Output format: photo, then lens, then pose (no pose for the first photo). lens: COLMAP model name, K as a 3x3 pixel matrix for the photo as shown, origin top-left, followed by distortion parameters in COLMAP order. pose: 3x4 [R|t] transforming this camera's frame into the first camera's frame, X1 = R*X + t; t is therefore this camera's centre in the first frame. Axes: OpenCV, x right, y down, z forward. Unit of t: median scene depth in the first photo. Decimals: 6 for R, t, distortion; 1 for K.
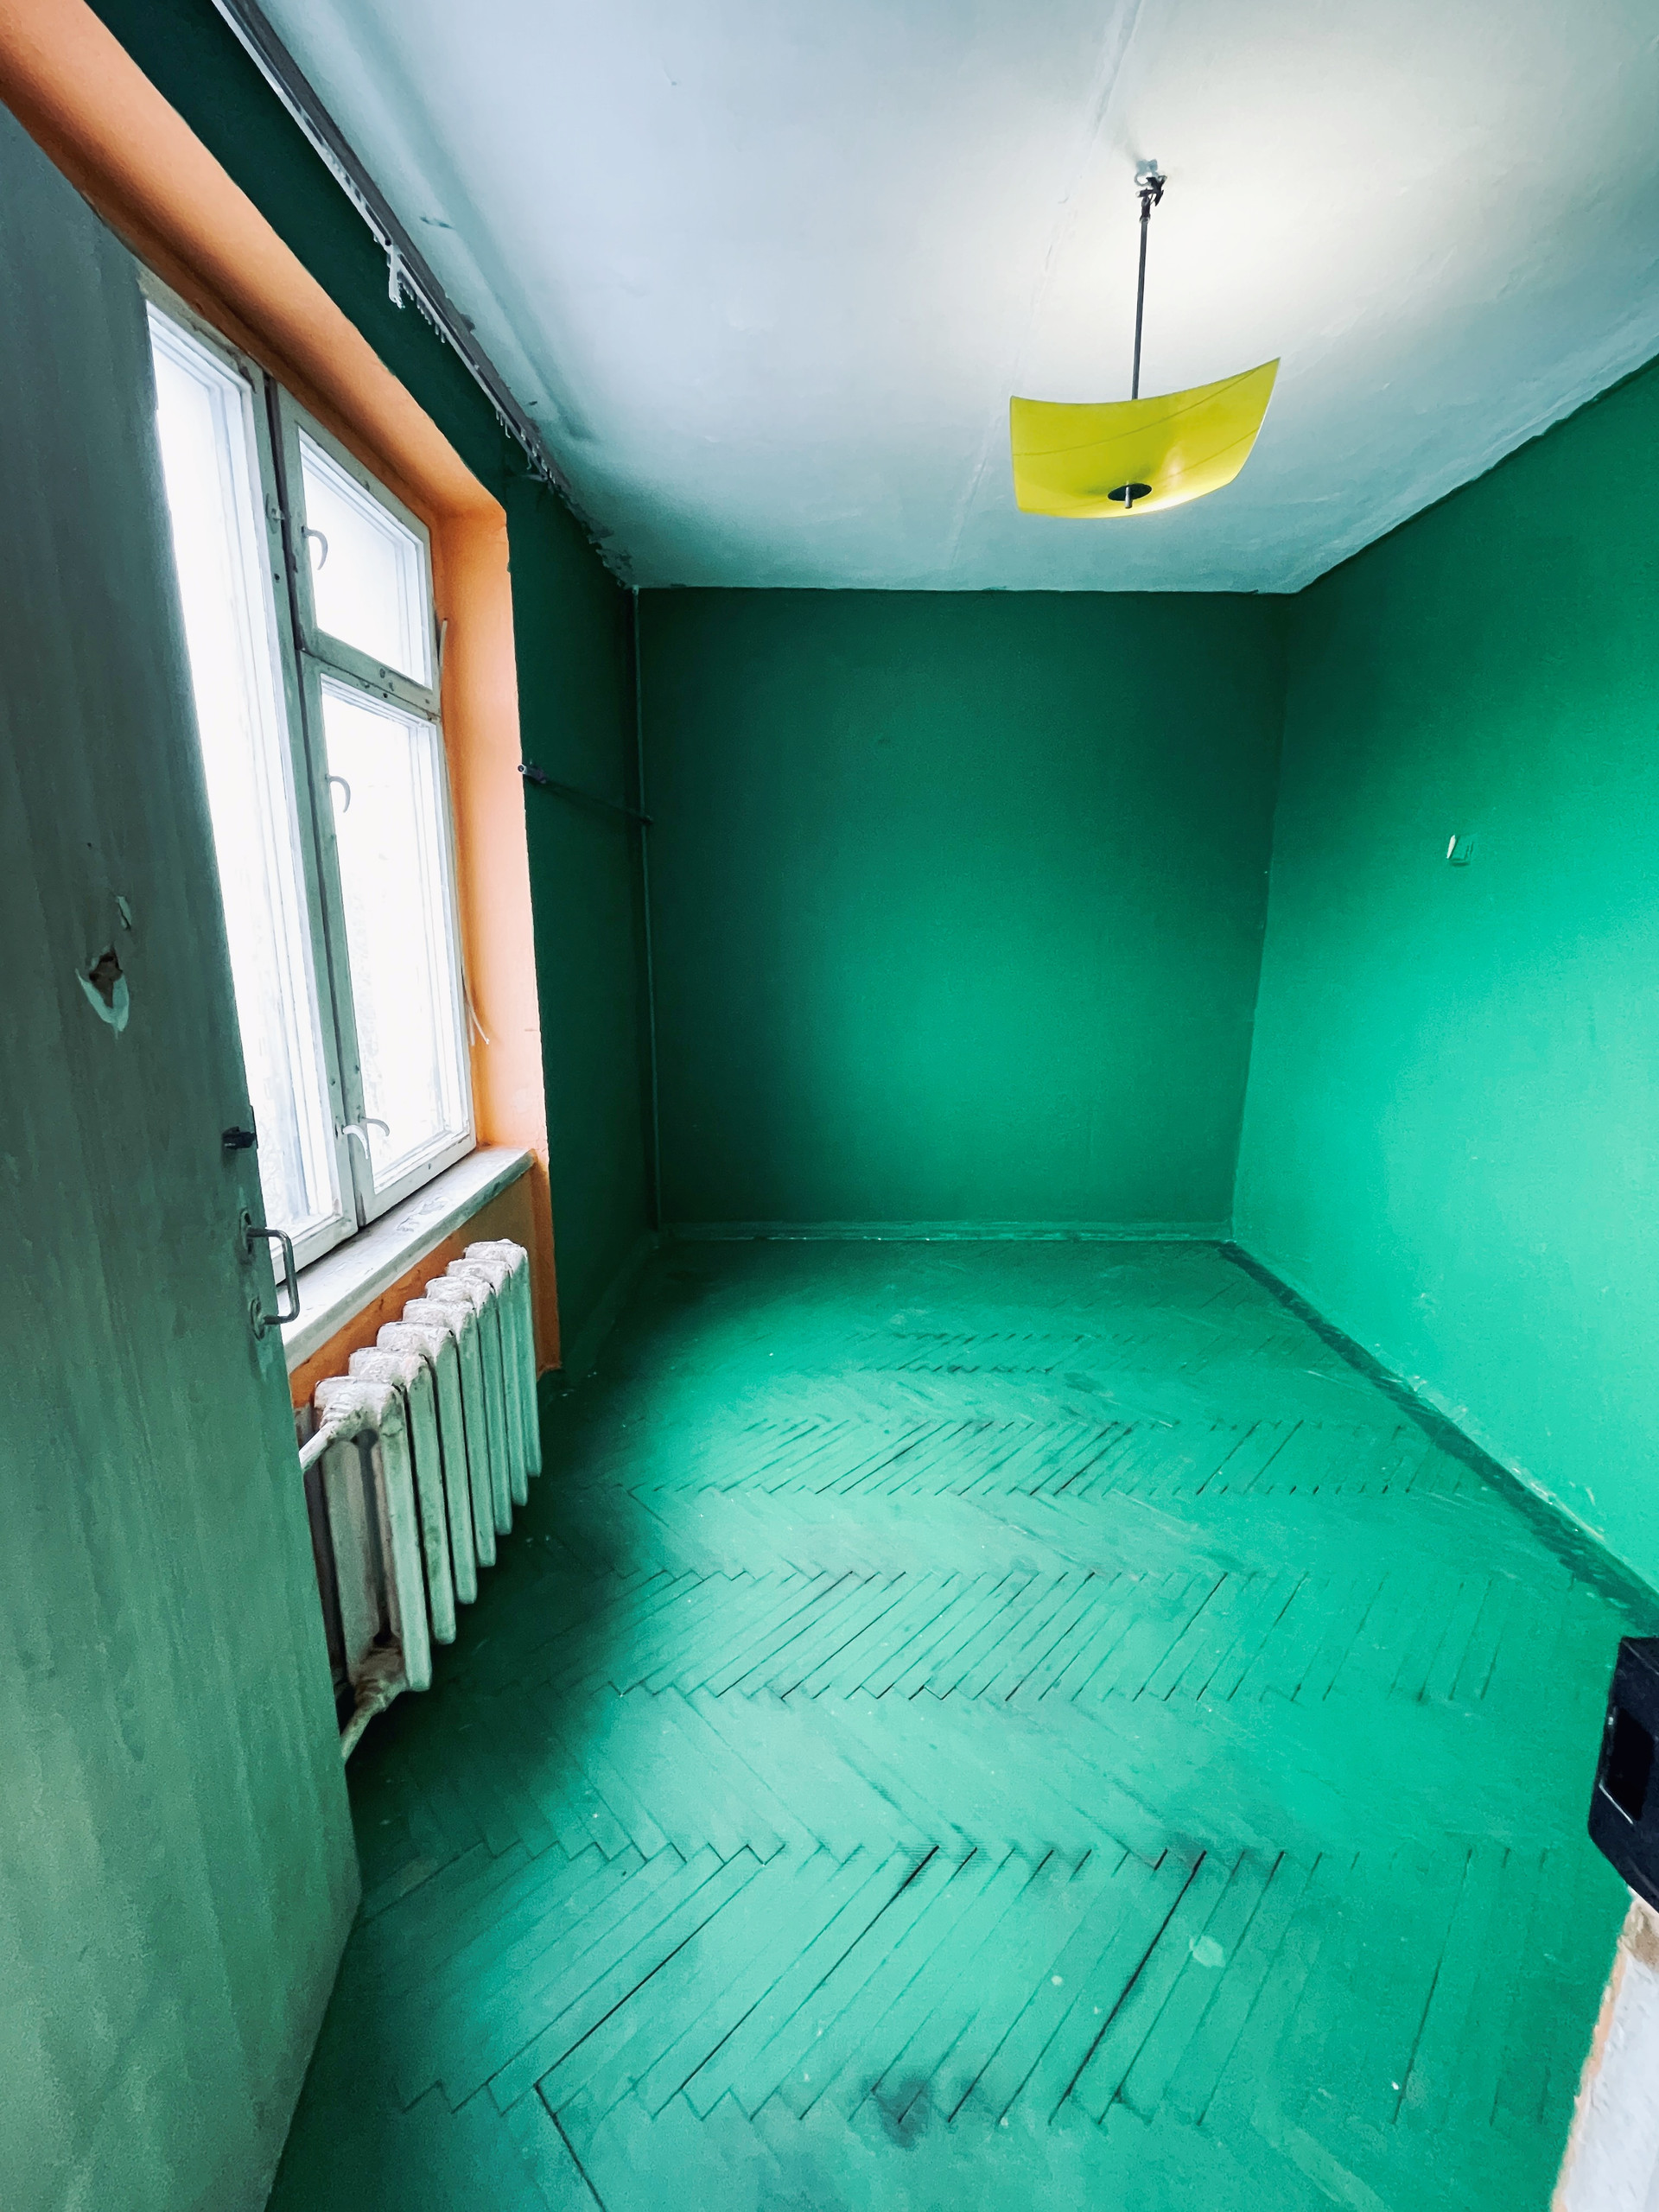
lens RADIAL K [[895.2, 0, 830.9], [0, 895.2, 1097.1], [0, 0, 1]] dist [-0.011994, 0.005807]
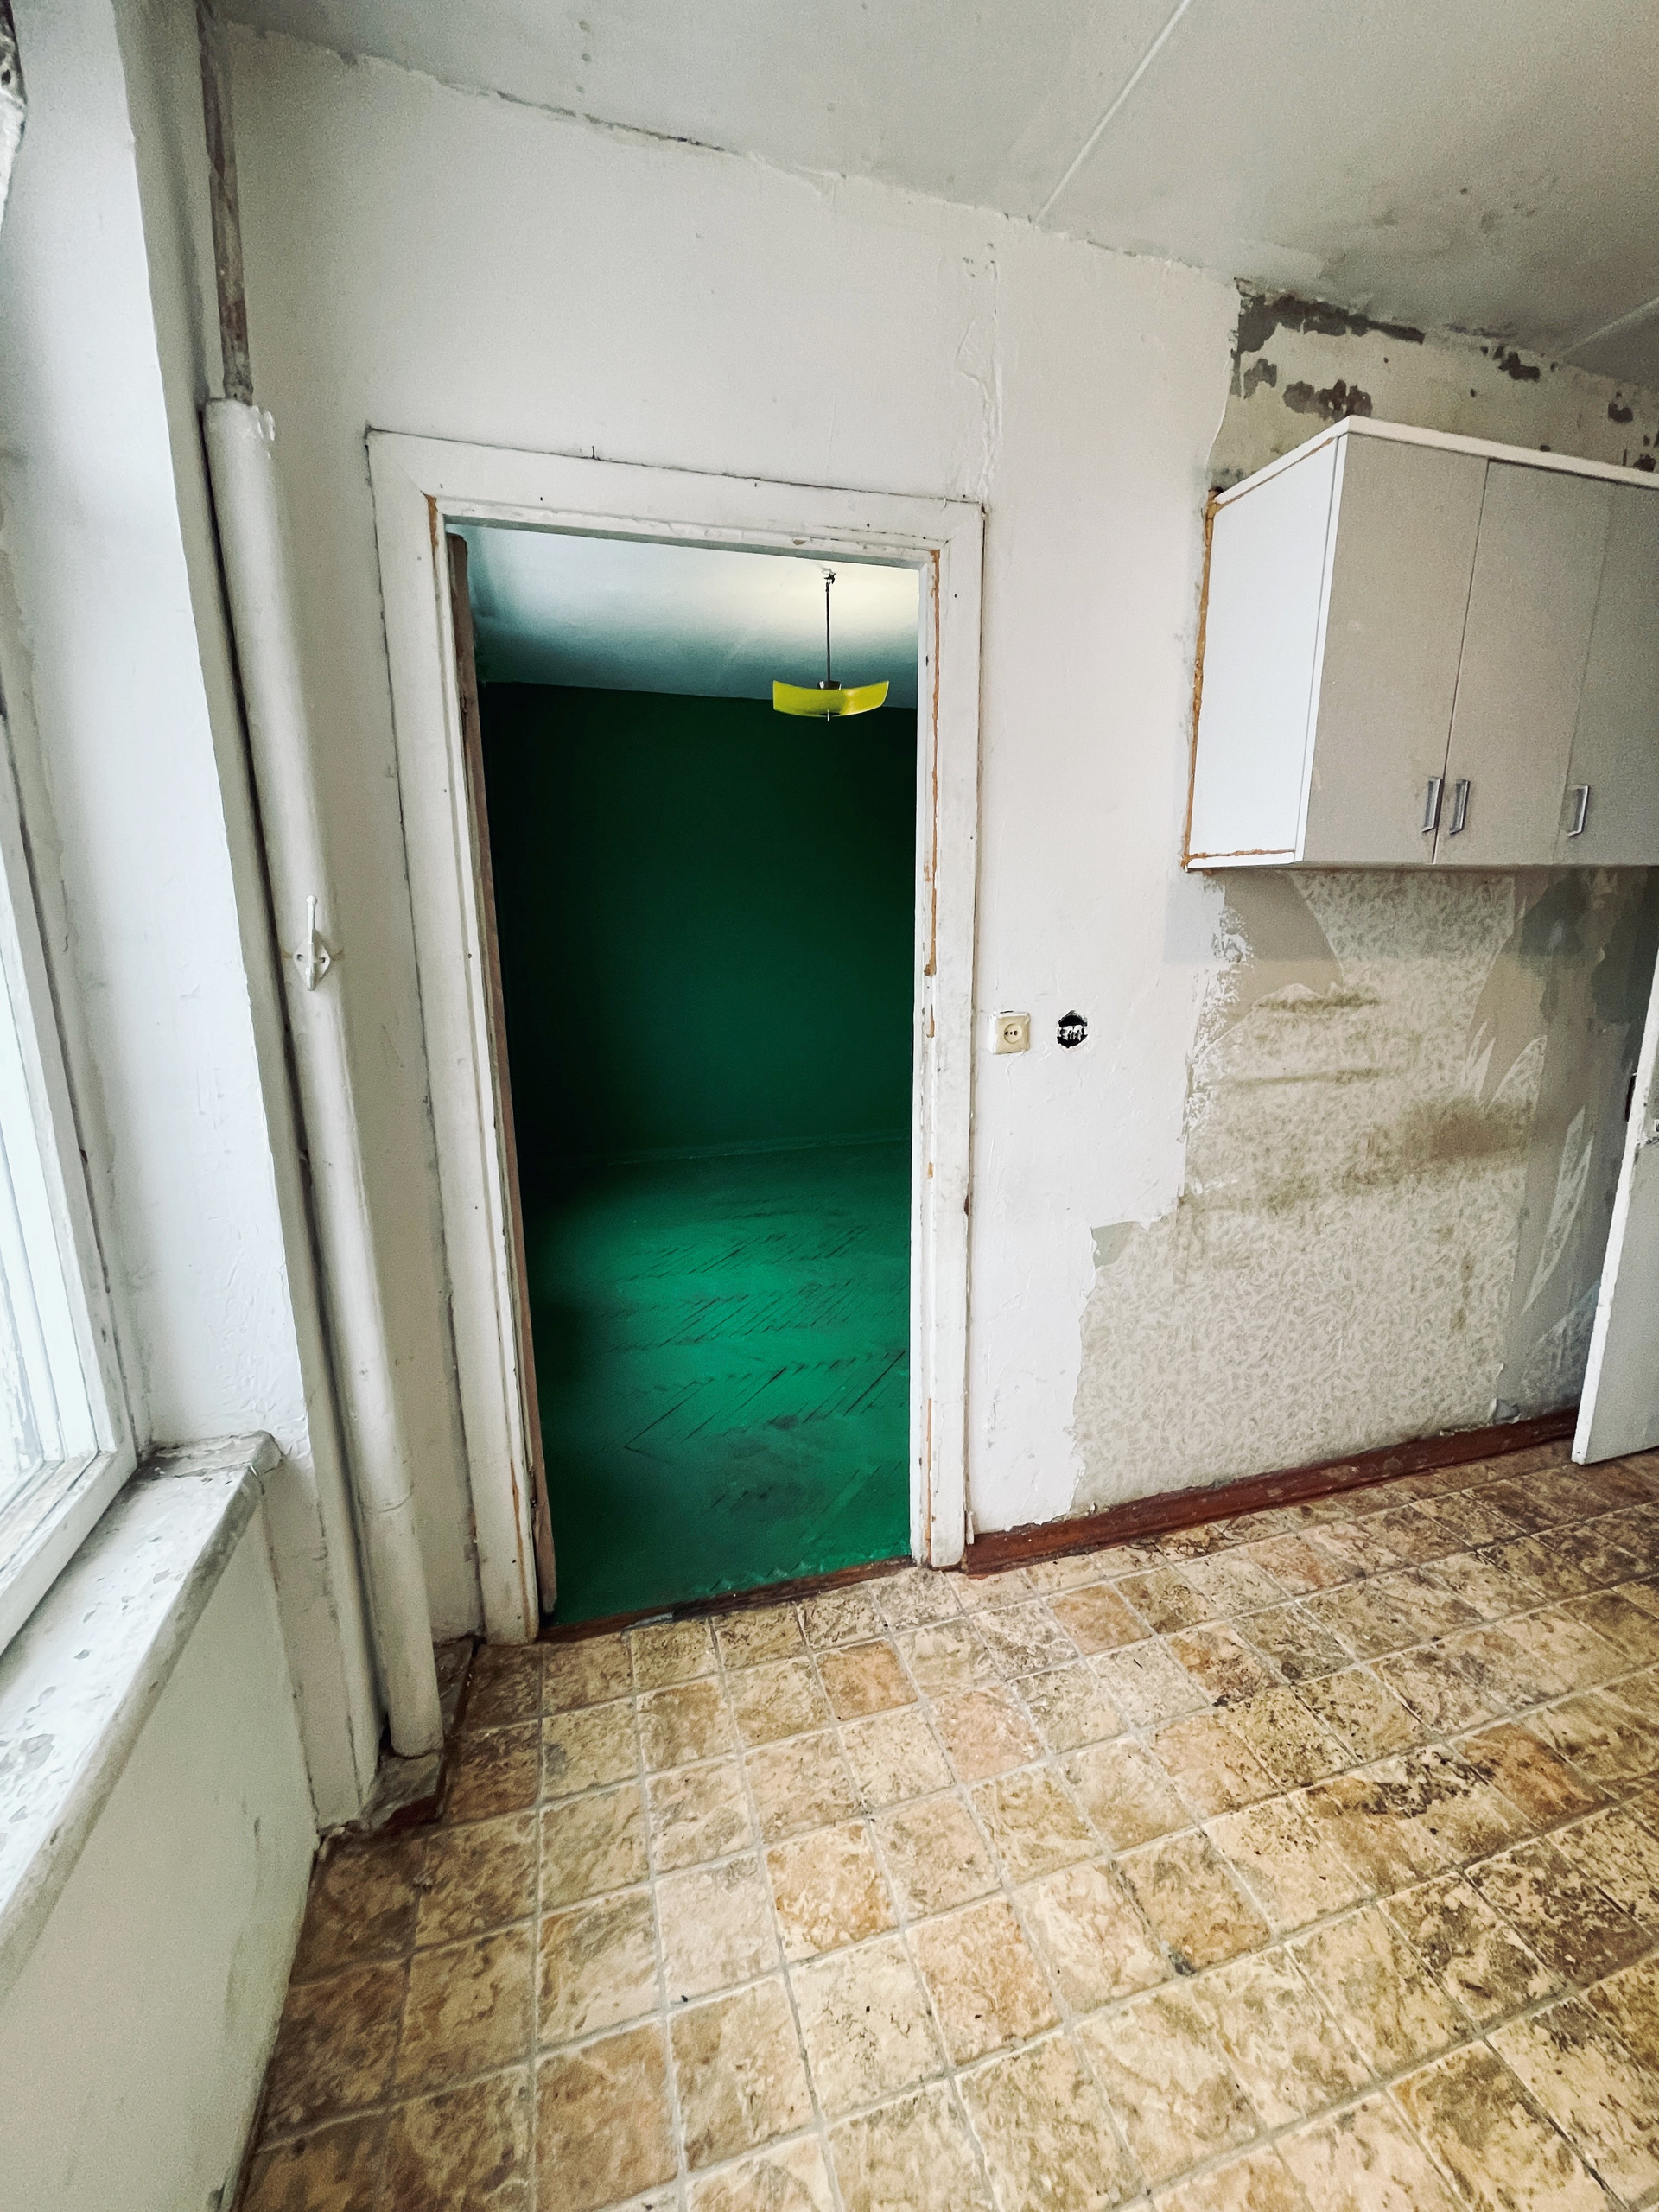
lens RADIAL K [[895.2, 0, 830.9], [0, 895.2, 1097.1], [0, 0, 1]] dist [-0.011994, 0.005807]
pose [[0.957815, -0.062892, 0.280421, -0.275830], [0.063331, 0.997964, 0.007505, 0.166589], [-0.280322, 0.010571, 0.959848, -0.886857]]
